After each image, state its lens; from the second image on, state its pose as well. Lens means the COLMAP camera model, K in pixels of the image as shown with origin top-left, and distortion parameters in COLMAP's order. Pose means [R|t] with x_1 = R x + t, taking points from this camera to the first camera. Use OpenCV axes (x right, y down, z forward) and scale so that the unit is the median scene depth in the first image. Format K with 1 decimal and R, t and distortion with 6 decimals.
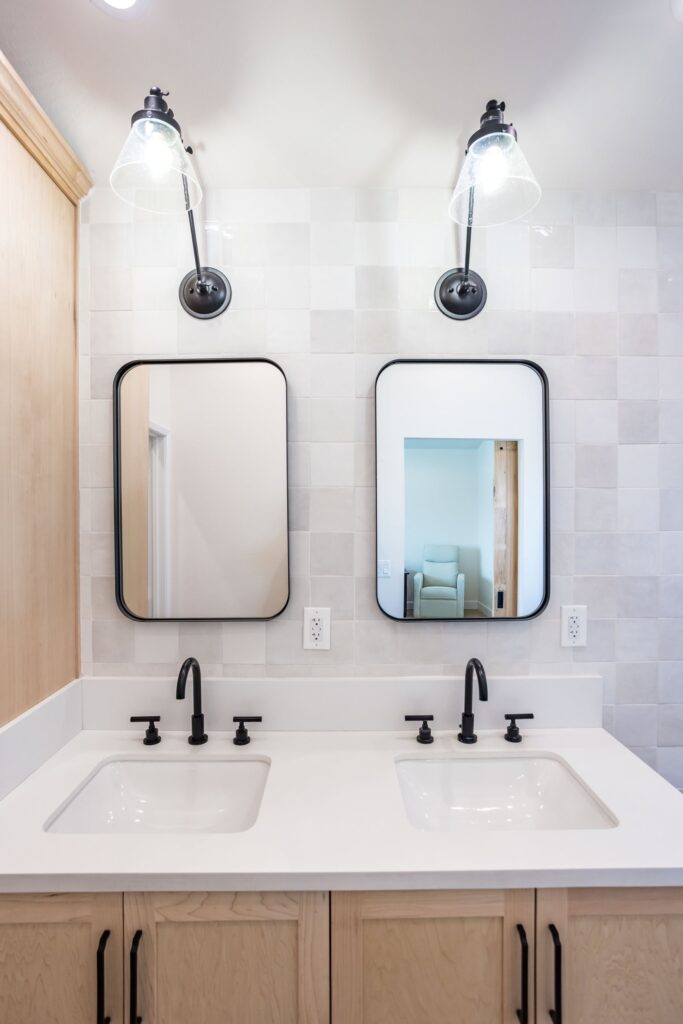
lens RADIAL K [[477.4, 0, 341.5], [0, 477.4, 512.0], [0, 0, 1]] dist [-0.022322, 0.018787]
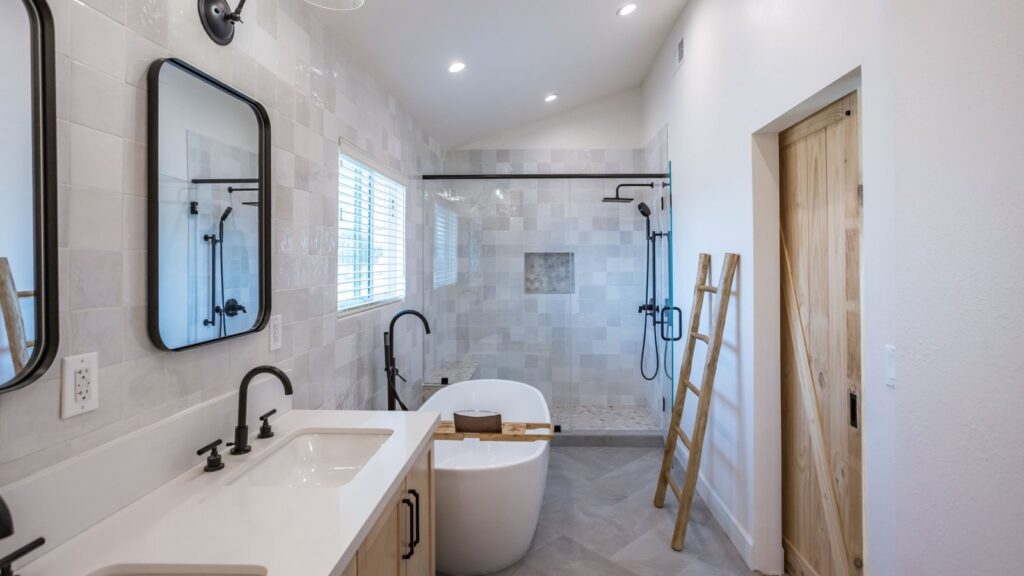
lens RADIAL K [[497.6, 0, 514.0], [0, 497.6, 257.4], [0, 0, 1]] dist [-0.001243, 0.000160]
pose [[0.097200, 0.008697, 0.995227, -0.733574], [0.018297, 0.999777, -0.010524, 0.074497], [-0.995097, 0.019233, 0.097019, 0.280304]]
